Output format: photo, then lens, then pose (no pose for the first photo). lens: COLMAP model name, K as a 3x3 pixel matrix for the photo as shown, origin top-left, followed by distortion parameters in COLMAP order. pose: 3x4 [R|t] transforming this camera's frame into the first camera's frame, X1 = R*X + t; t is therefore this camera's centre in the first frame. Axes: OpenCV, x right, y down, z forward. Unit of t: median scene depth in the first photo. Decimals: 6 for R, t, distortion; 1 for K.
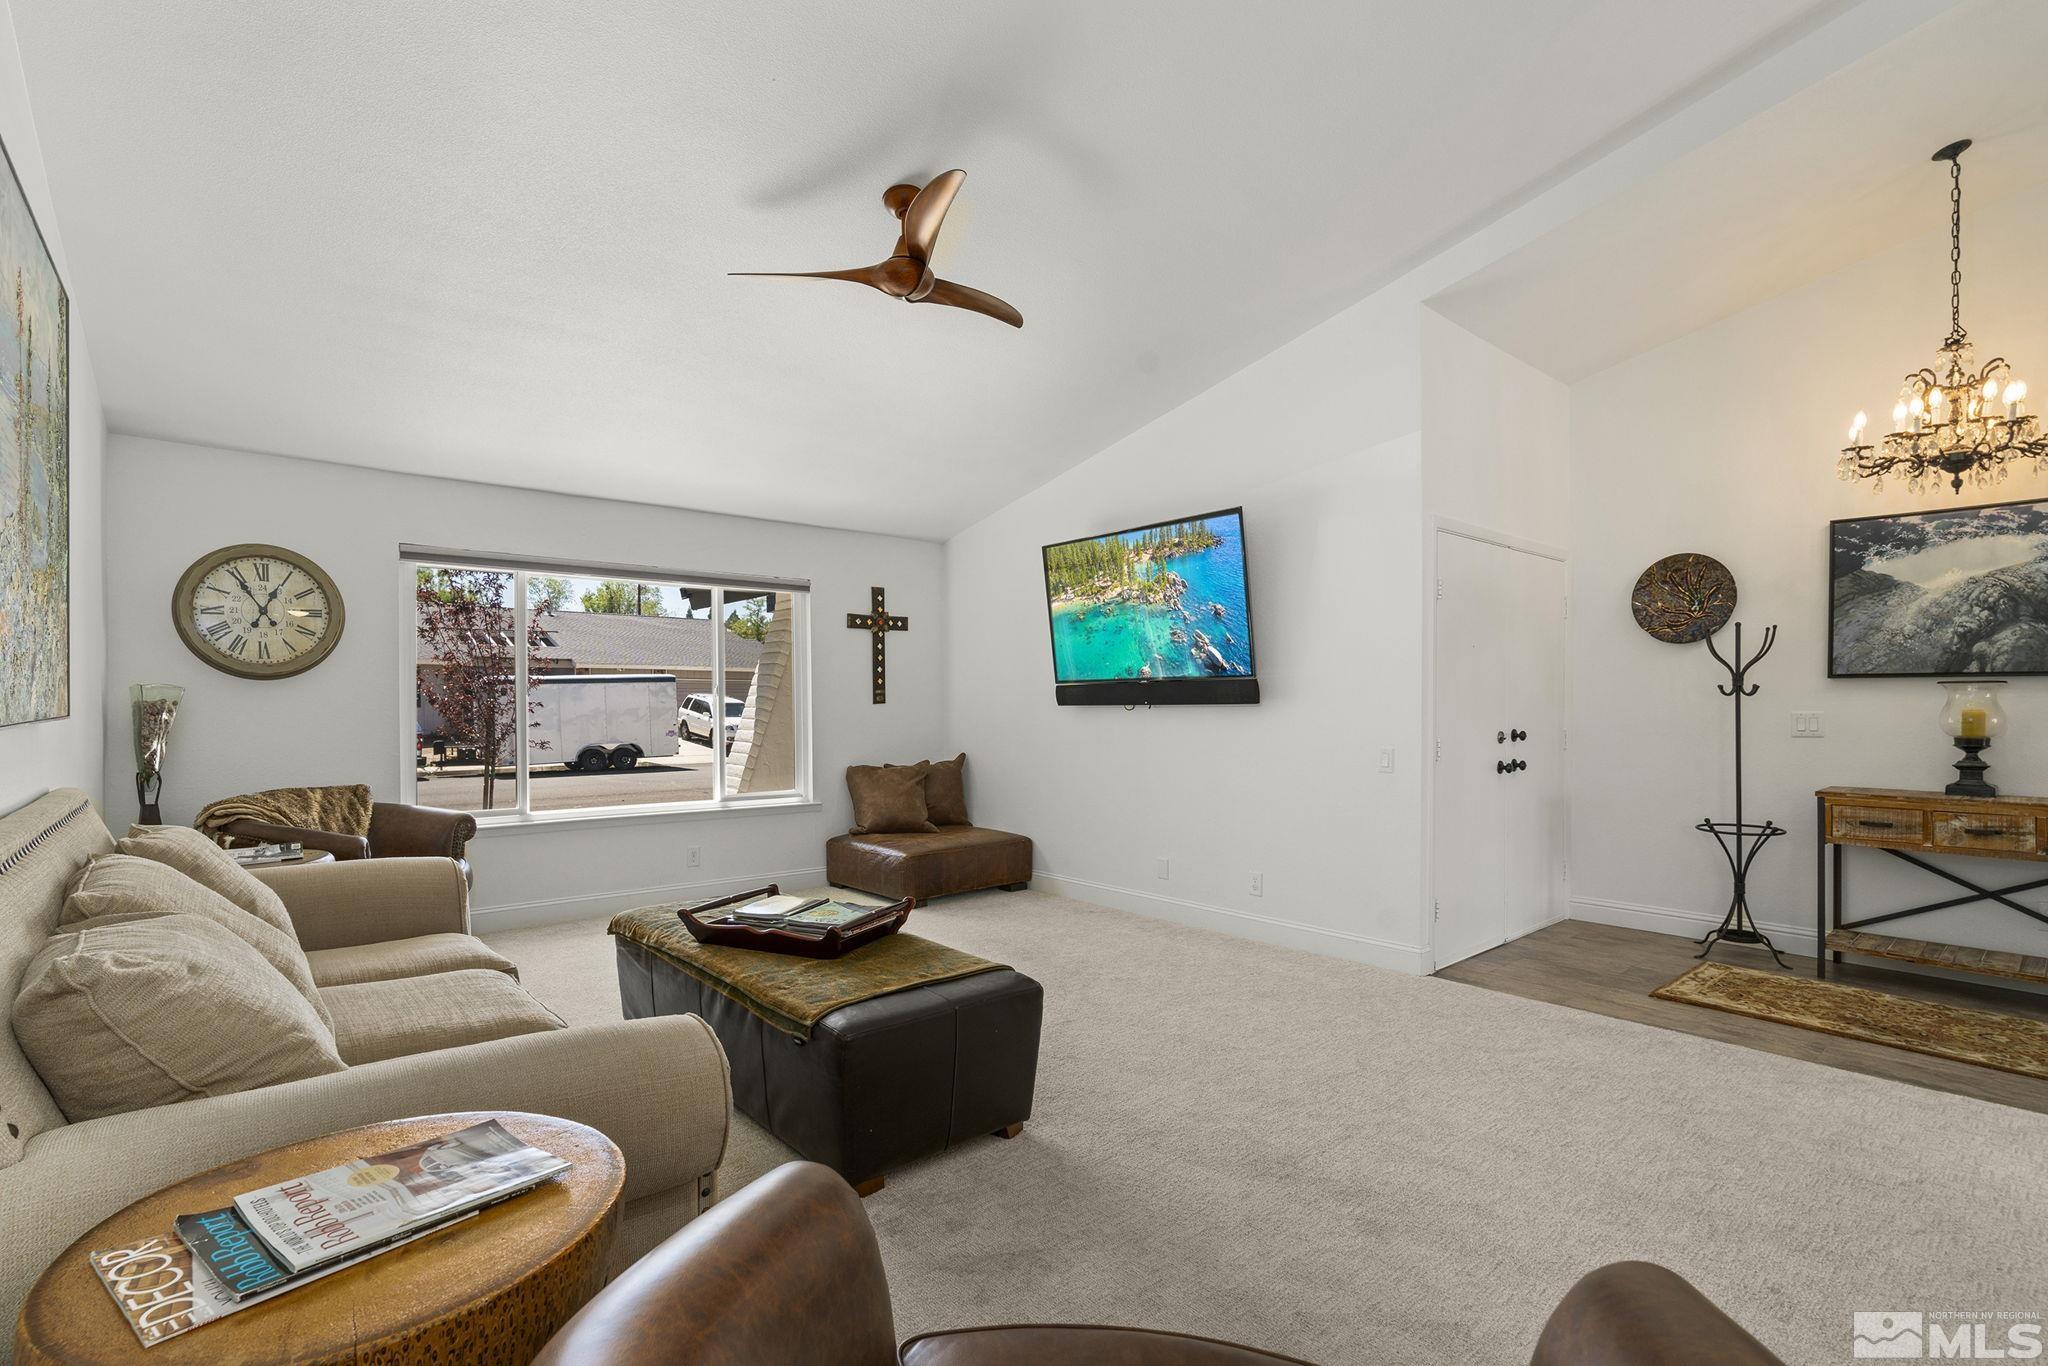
lens RADIAL K [[931.7, 0, 1039.3], [0, 931.7, 692.6], [0, 0, 1]] dist [-0.007418, 0.003266]
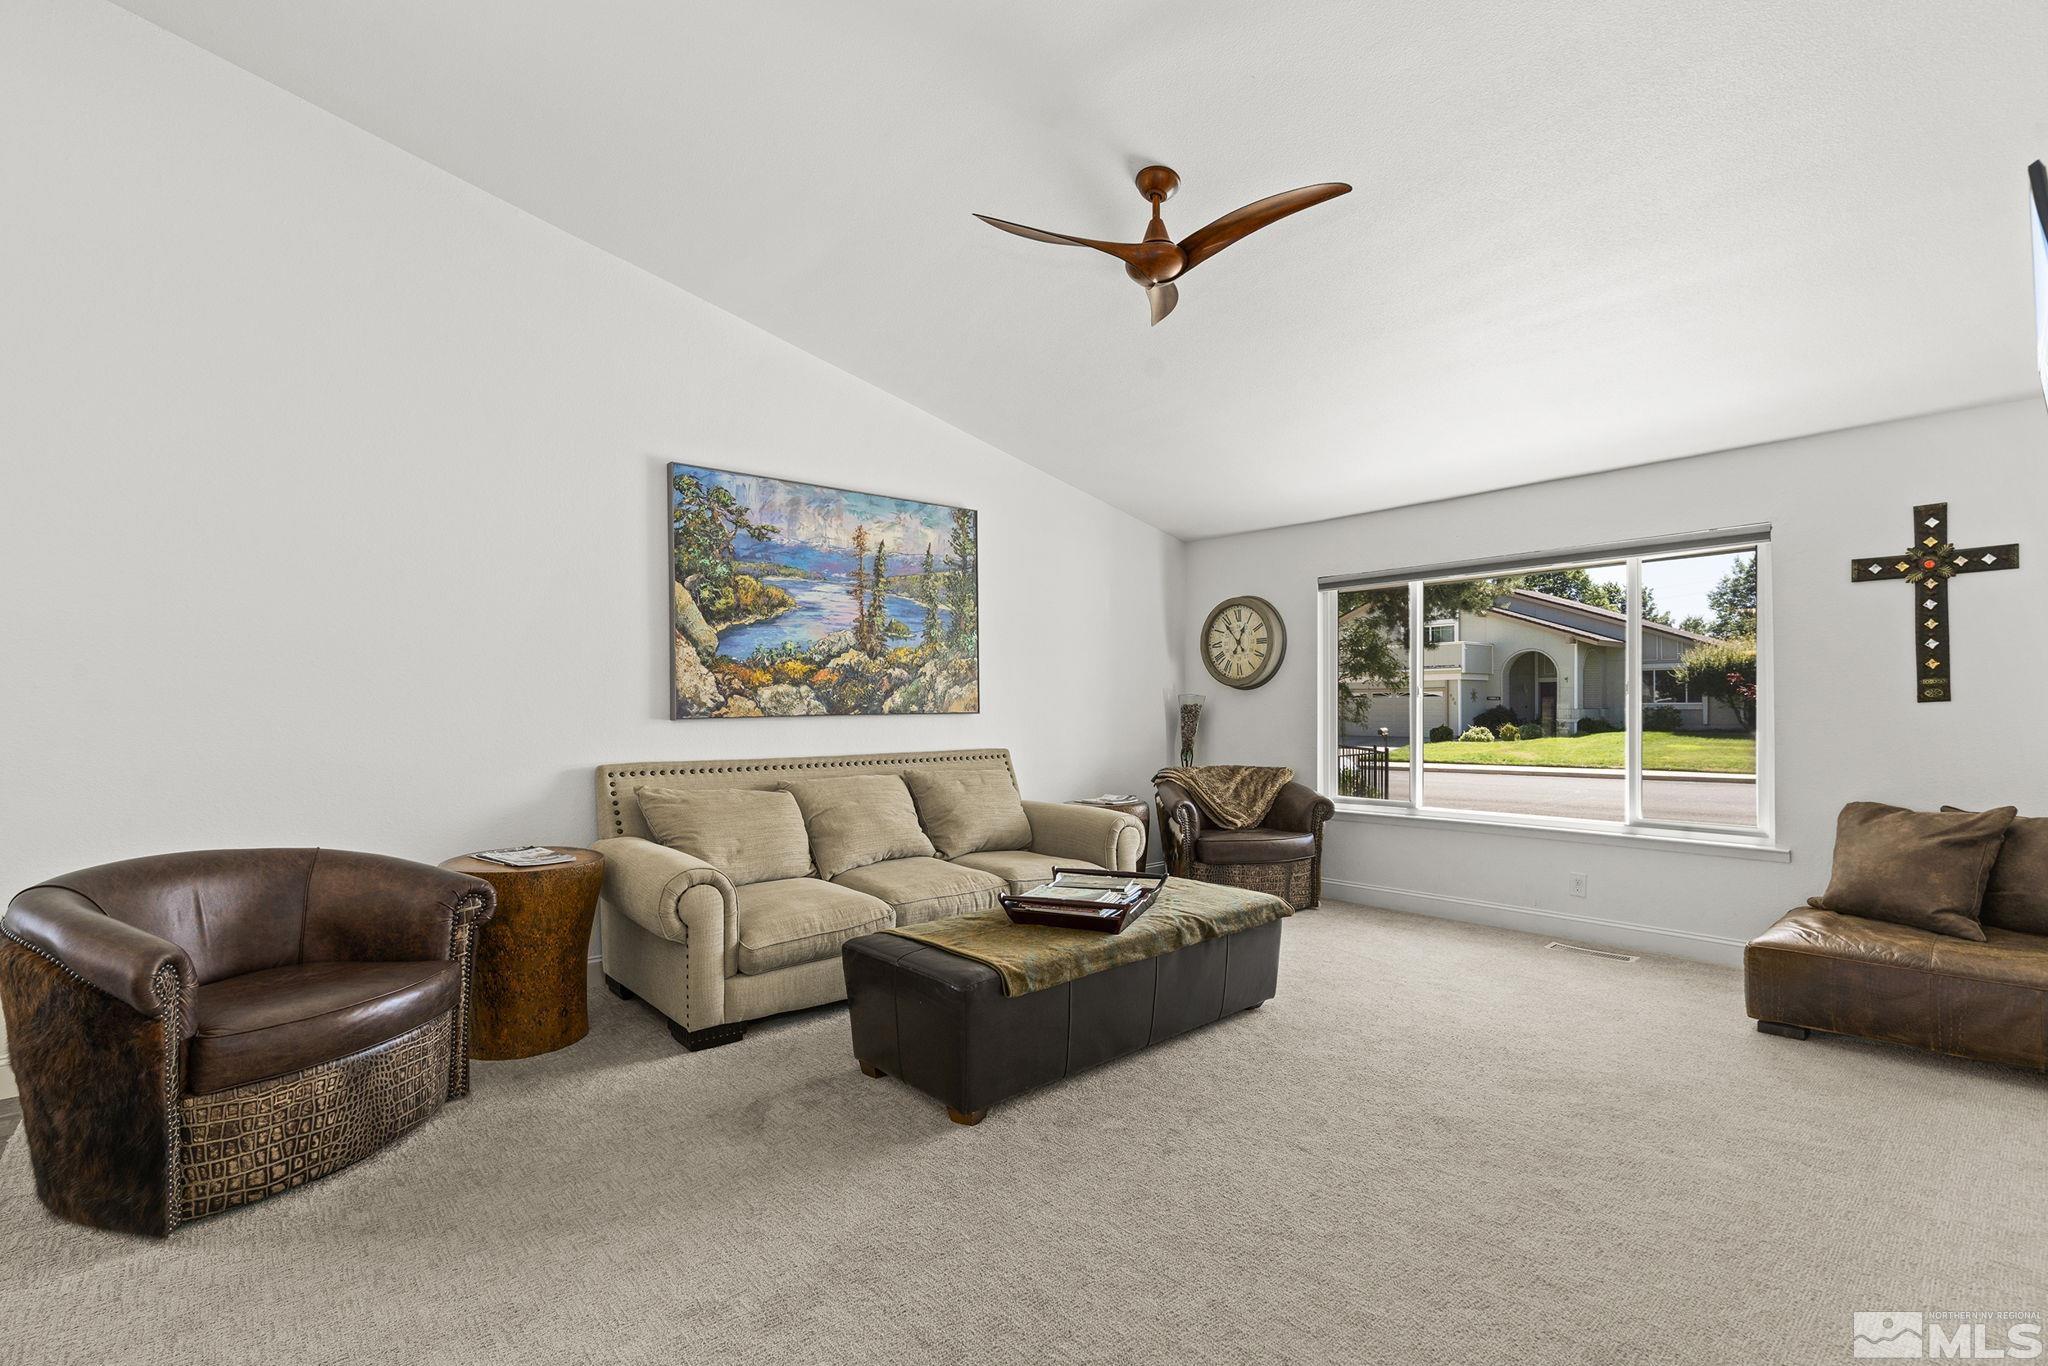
lens RADIAL K [[931.7, 0, 1020.4], [0, 931.7, 687.1], [0, 0, 1]] dist [-0.007418, 0.003266]
pose [[0.012797, -0.021137, -0.999695, 0.455393], [0.017820, 0.999623, -0.020908, 0.004829], [0.999759, -0.017547, 0.013169, 0.471174]]
